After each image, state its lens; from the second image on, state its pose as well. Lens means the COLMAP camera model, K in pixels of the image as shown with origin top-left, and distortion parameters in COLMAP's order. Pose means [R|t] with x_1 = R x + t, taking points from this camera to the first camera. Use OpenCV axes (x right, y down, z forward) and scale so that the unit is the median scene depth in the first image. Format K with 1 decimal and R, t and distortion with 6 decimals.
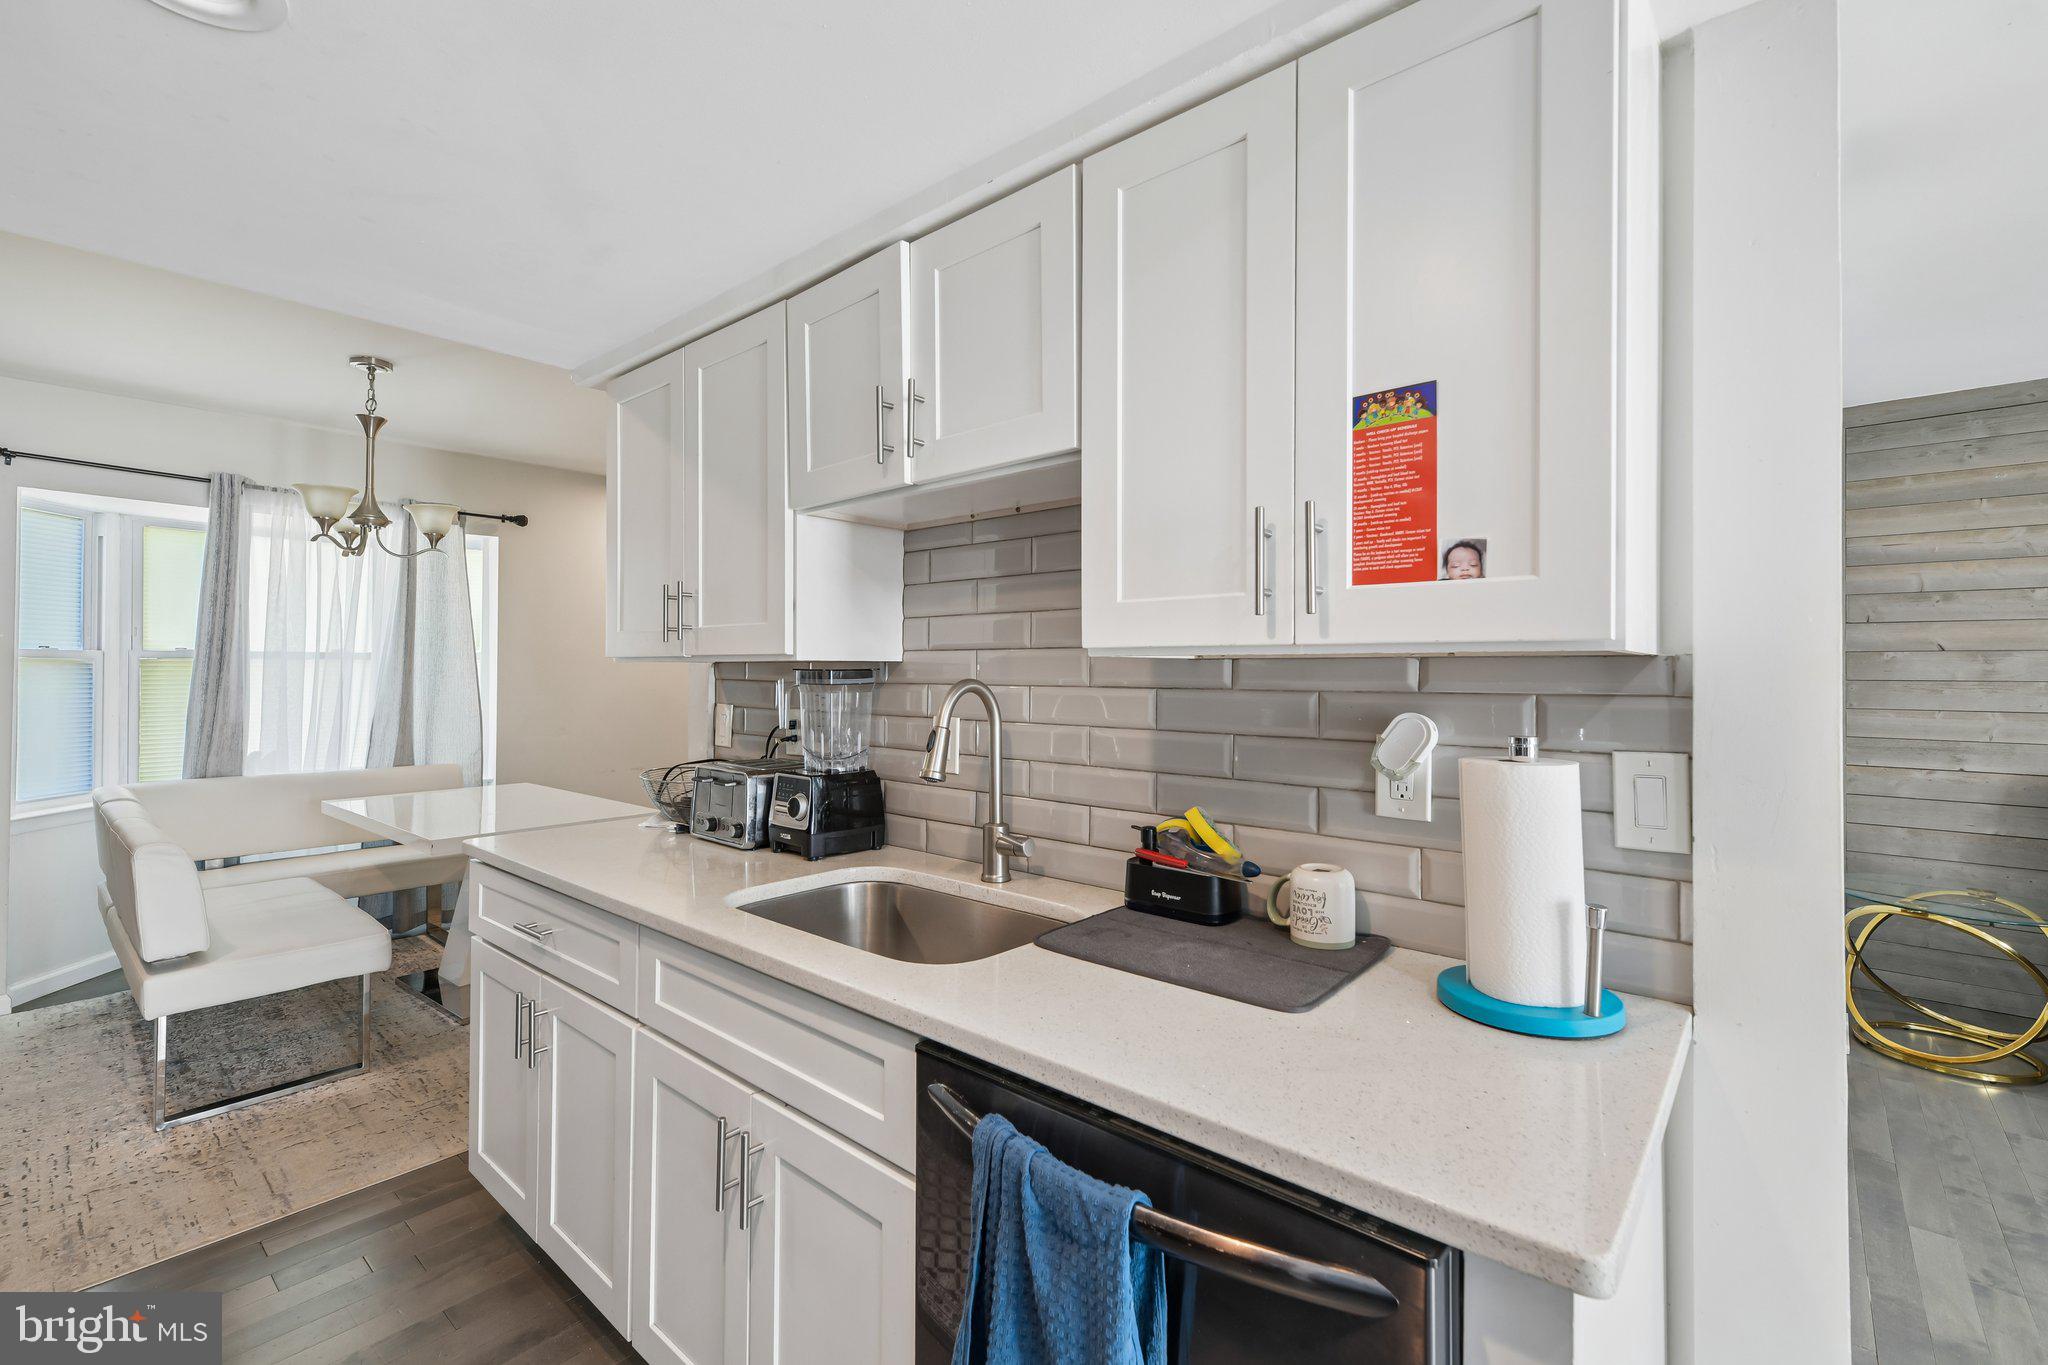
lens RADIAL K [[865.3, 0, 1032.6], [0, 865.3, 665.4], [0, 0, 1]] dist [0.019149, -0.006108]
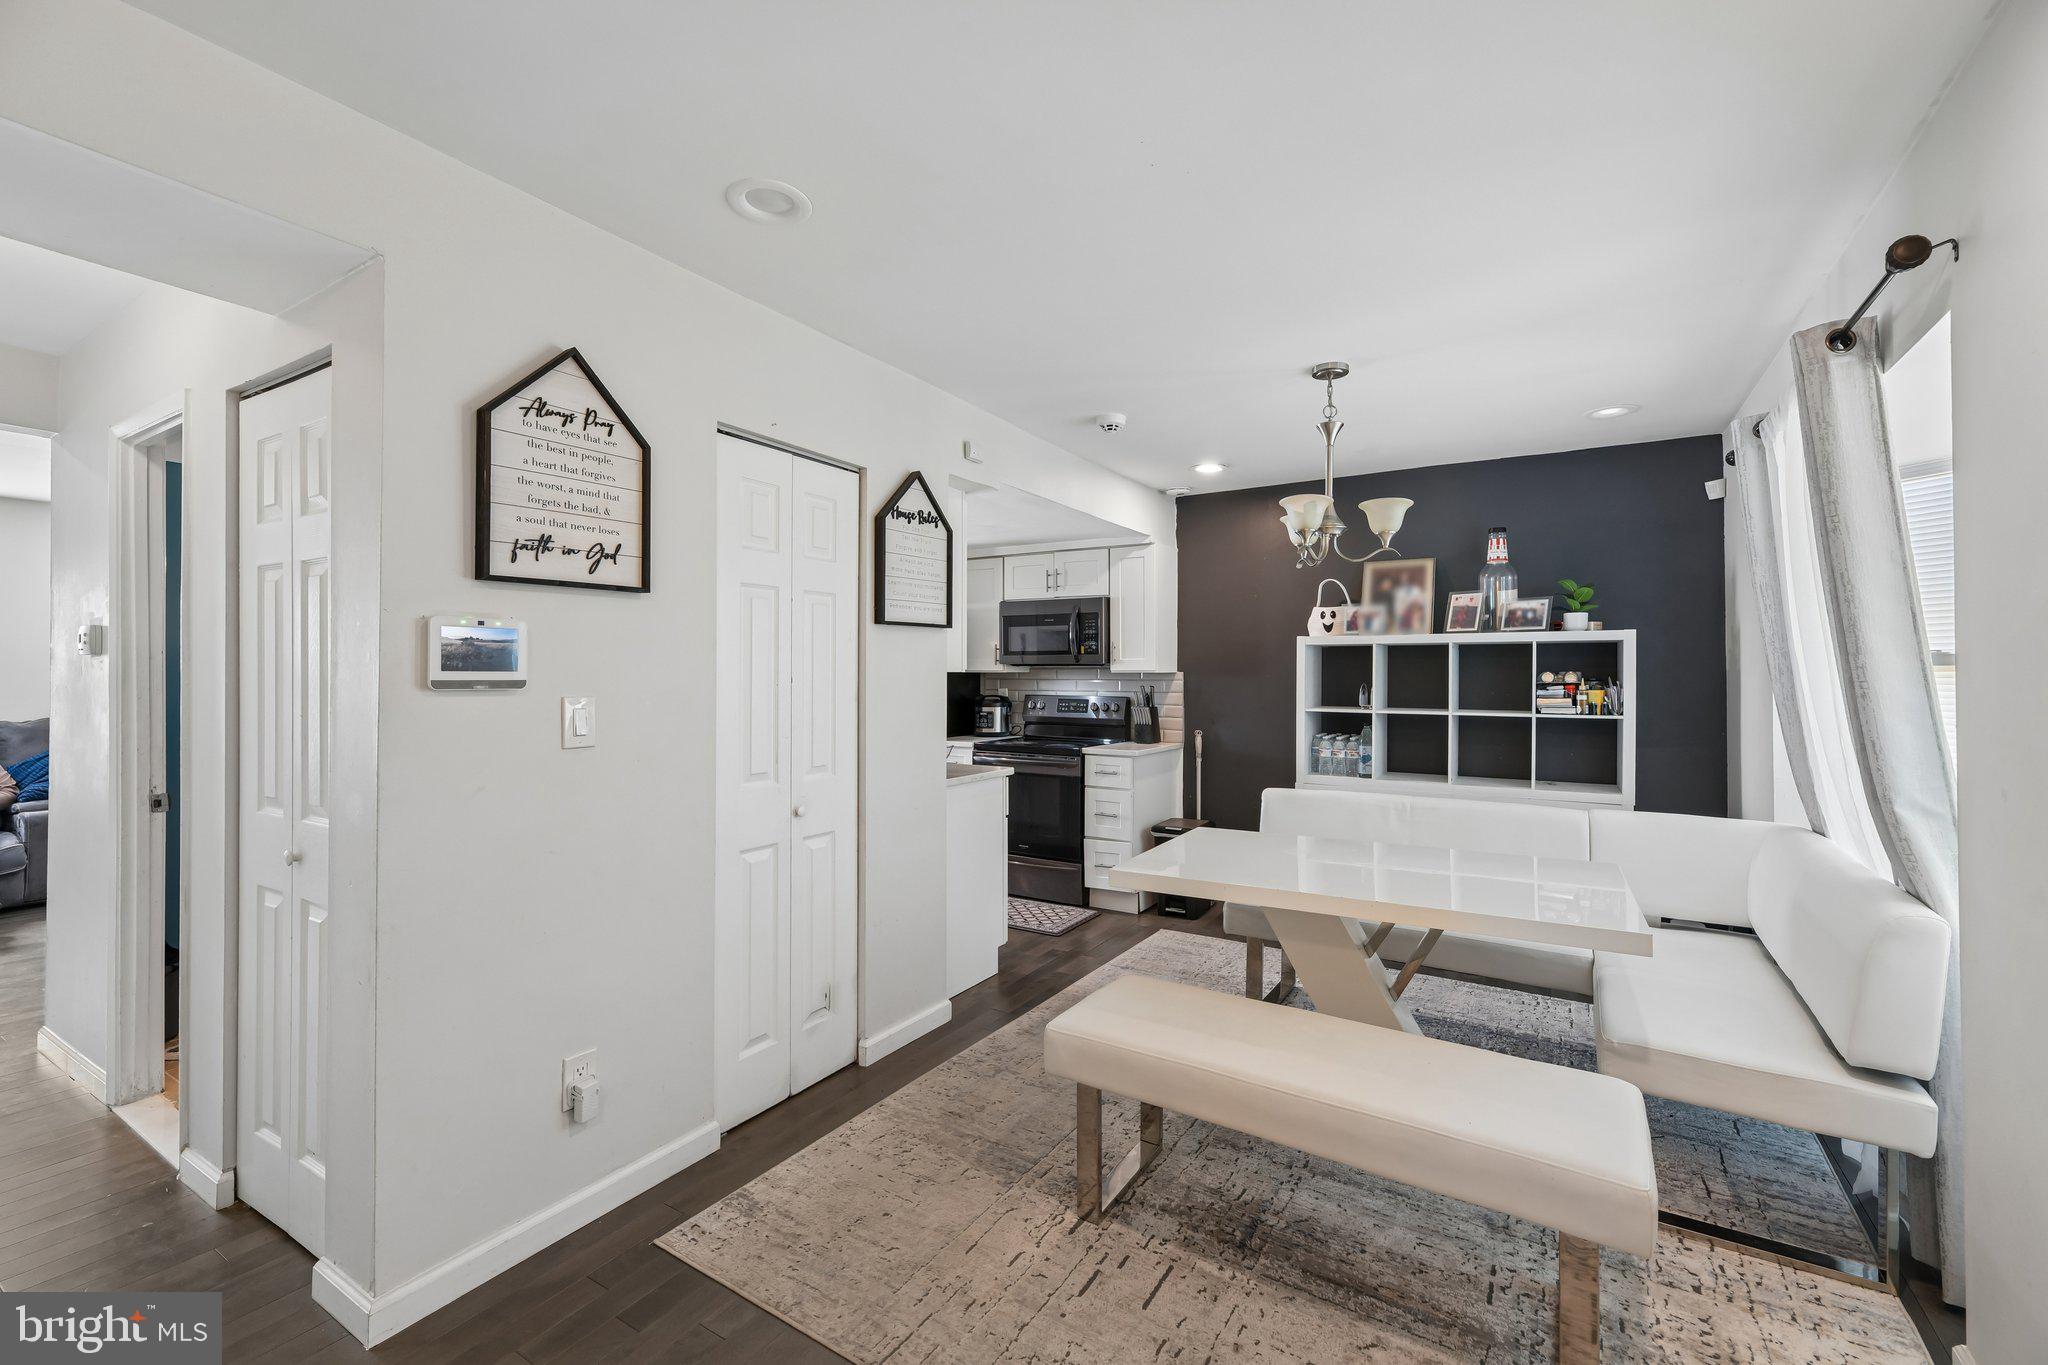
lens RADIAL K [[844.7, 0, 1037.6], [0, 844.7, 672.9], [0, 0, 1]] dist [0.016685, -0.005342]
pose [[-0.988982, -0.004653, -0.147961, -0.468384], [-0.003480, 0.999960, -0.008191, 0.012059], [0.147993, -0.007586, -0.988959, 3.094651]]
